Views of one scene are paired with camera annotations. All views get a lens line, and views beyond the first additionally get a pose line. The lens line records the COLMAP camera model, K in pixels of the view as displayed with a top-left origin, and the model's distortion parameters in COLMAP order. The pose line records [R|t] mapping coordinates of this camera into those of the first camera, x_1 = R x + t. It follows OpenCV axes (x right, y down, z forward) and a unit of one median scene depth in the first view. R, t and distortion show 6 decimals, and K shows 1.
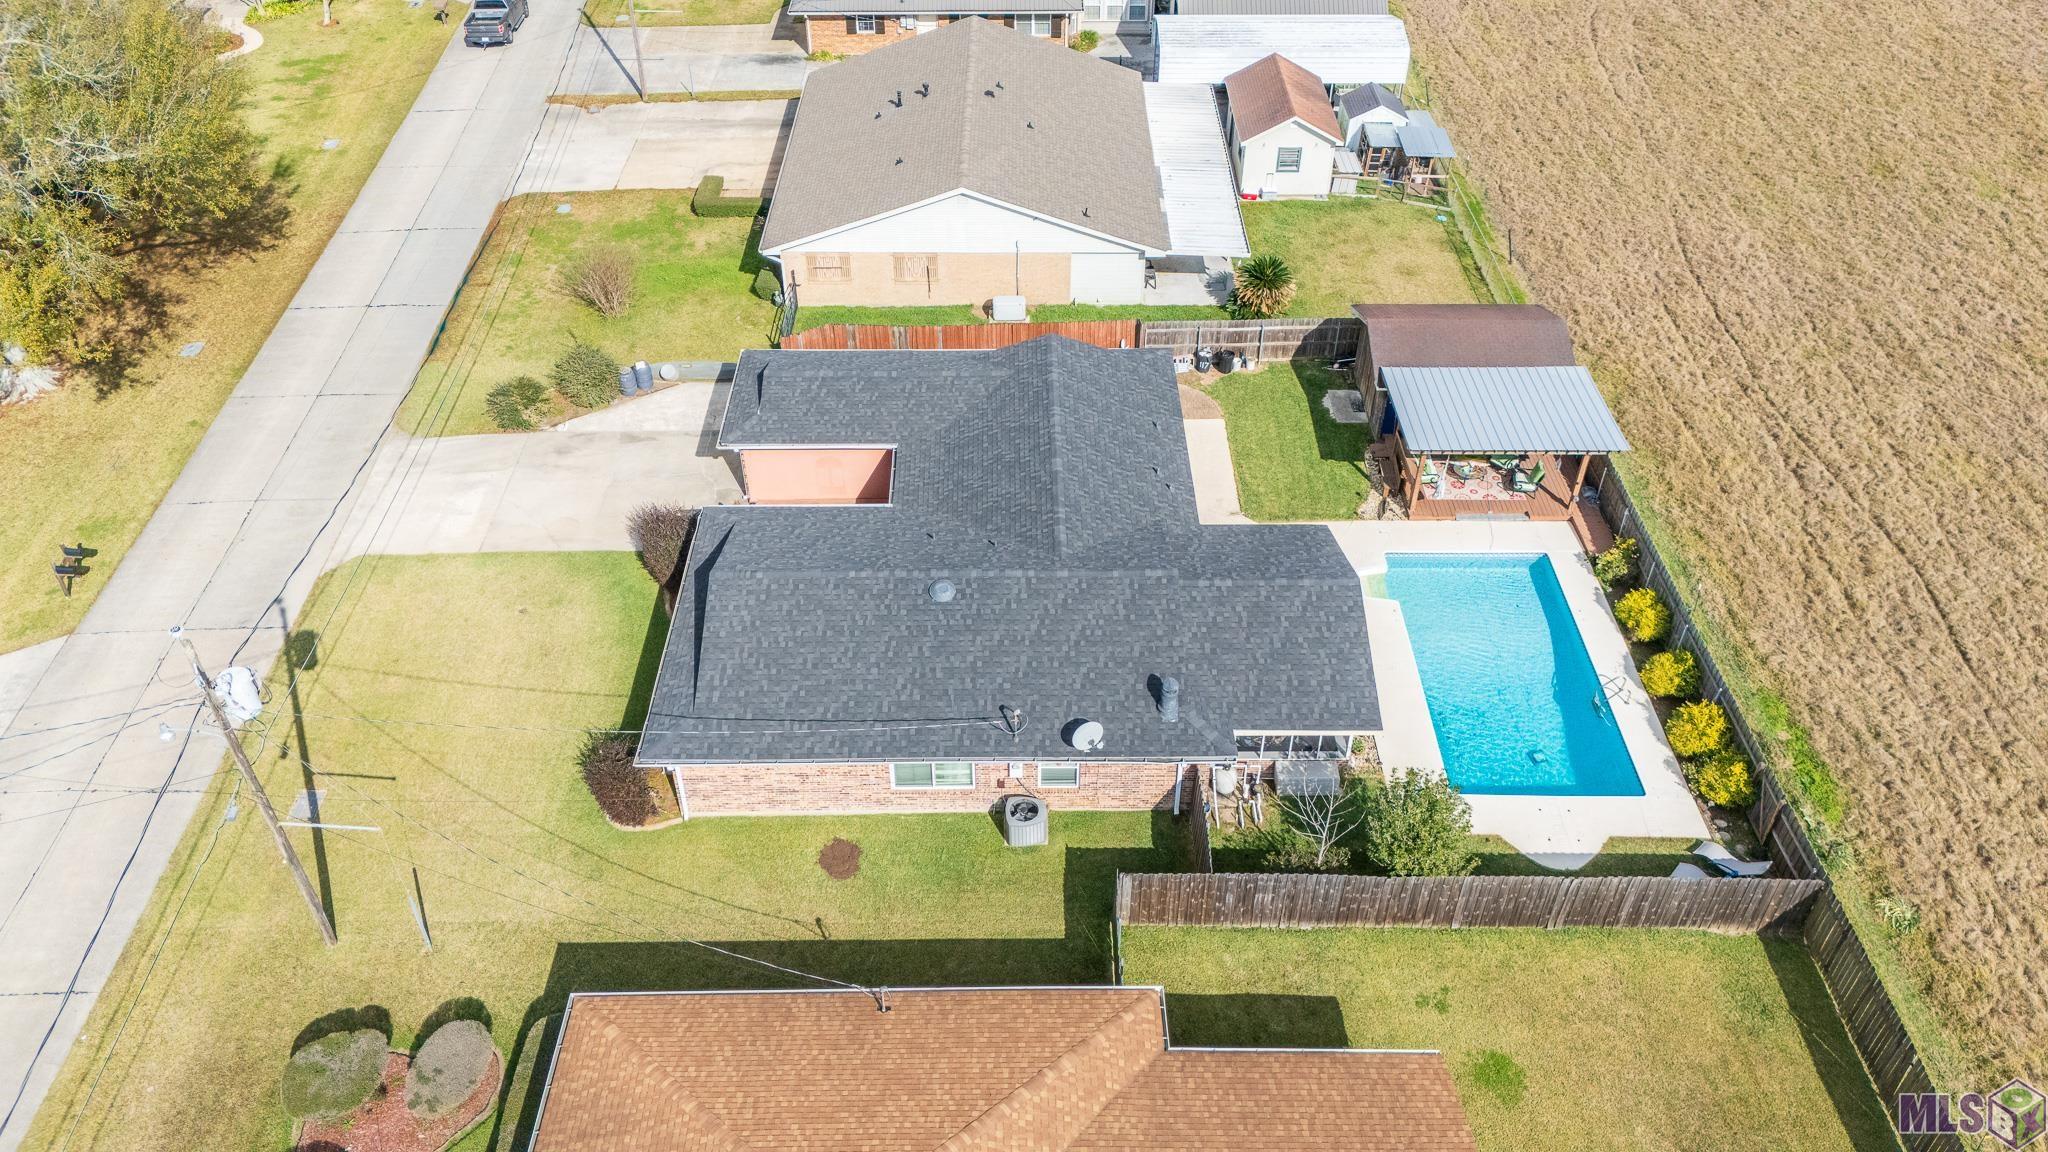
lens RADIAL K [[1510.9, 0, 1023.4], [0, 1510.9, 579.7], [0, 0, 1]] dist [0.048637, -0.030392]
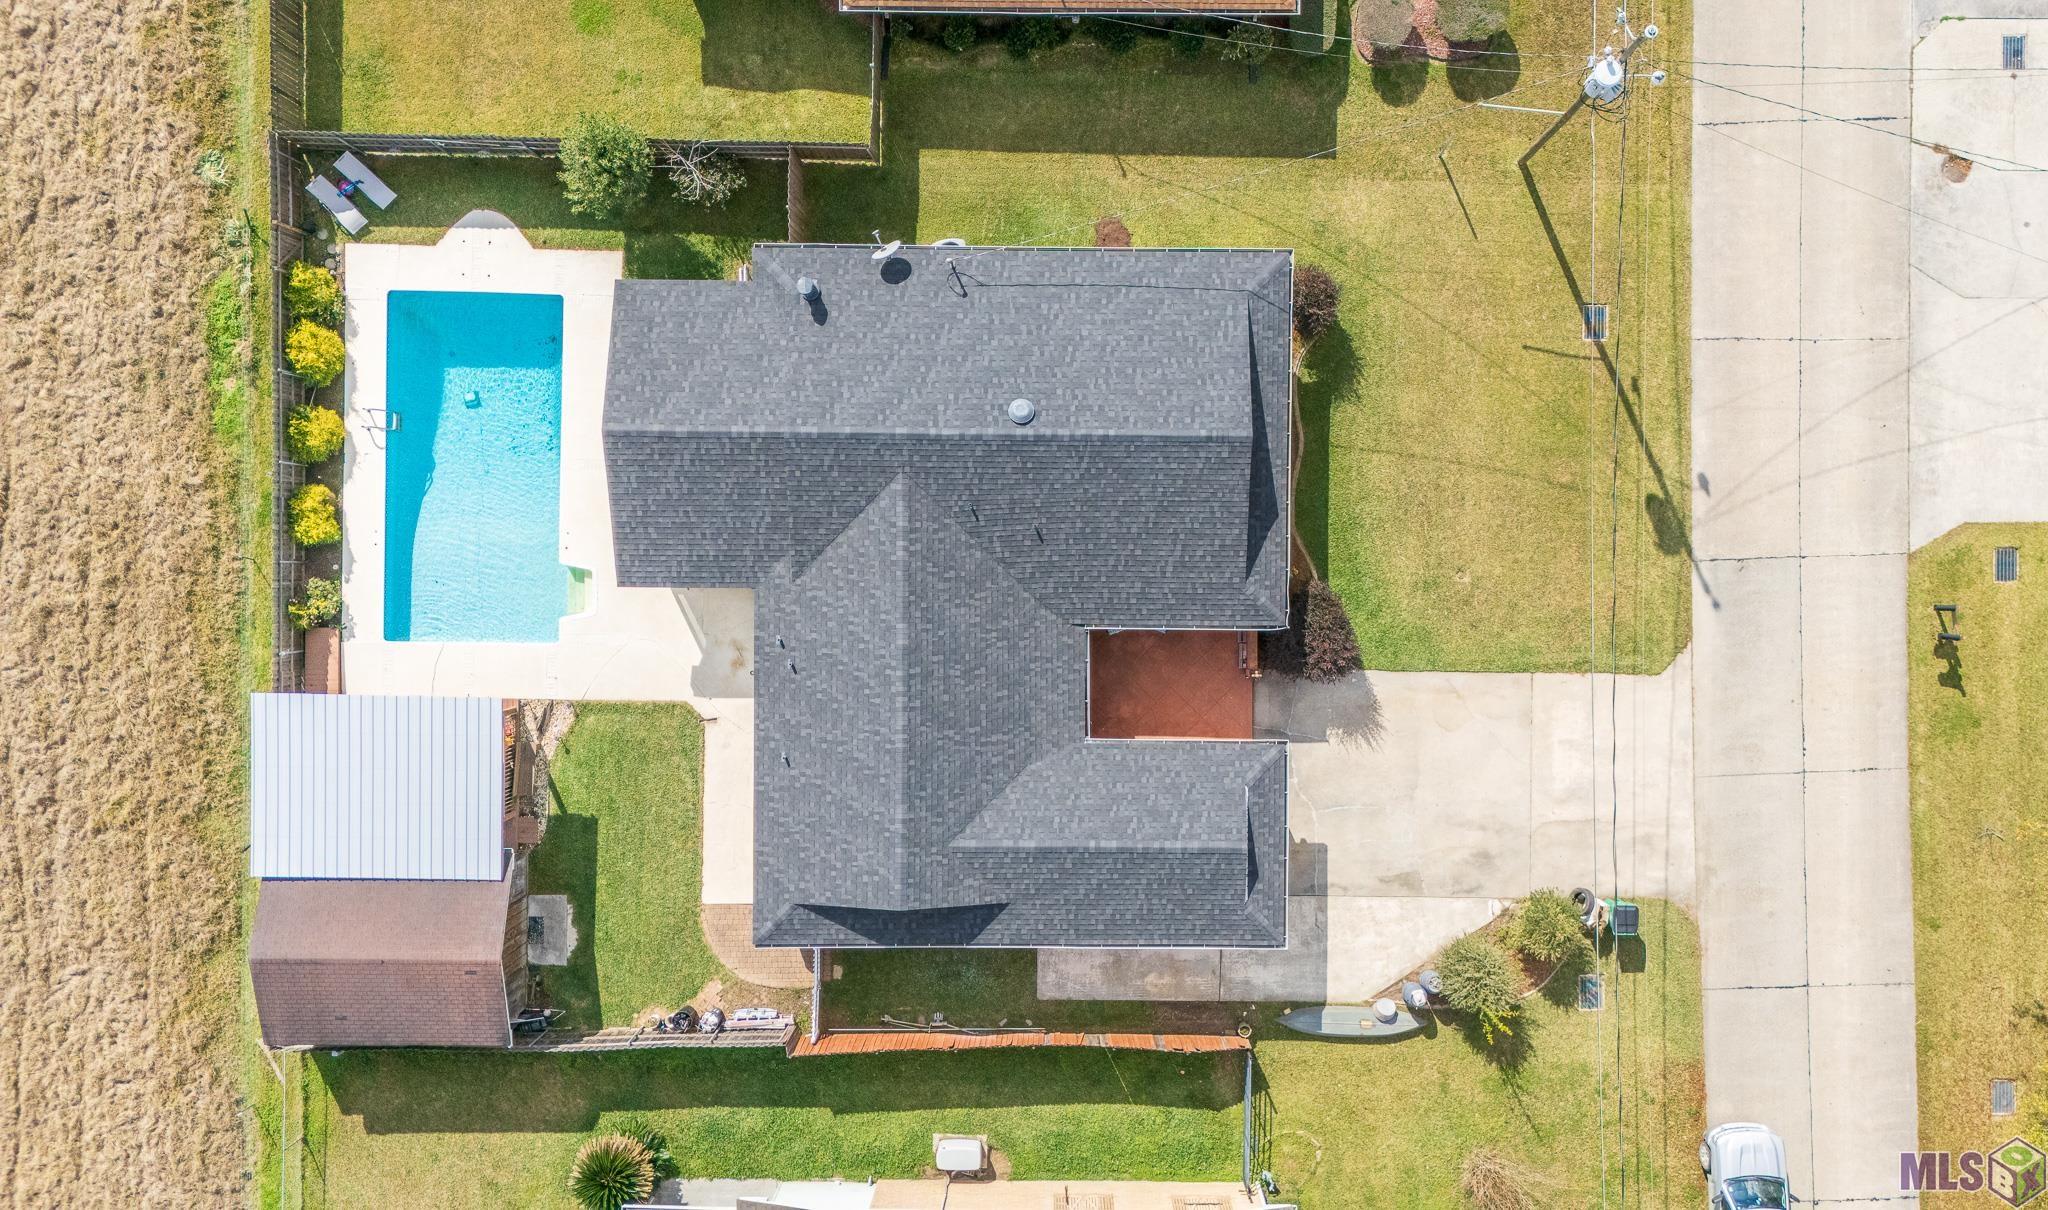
lens RADIAL K [[1549.3, 0, 1060.7], [0, 1549.3, 612.1], [0, 0, 1]] dist [0.041051, -0.003888]
pose [[-0.999879, -0.013878, -0.007072, -0.070537], [0.003744, -0.654863, 0.755738, -0.813437], [-0.015120, 0.755620, 0.654836, 0.398233]]
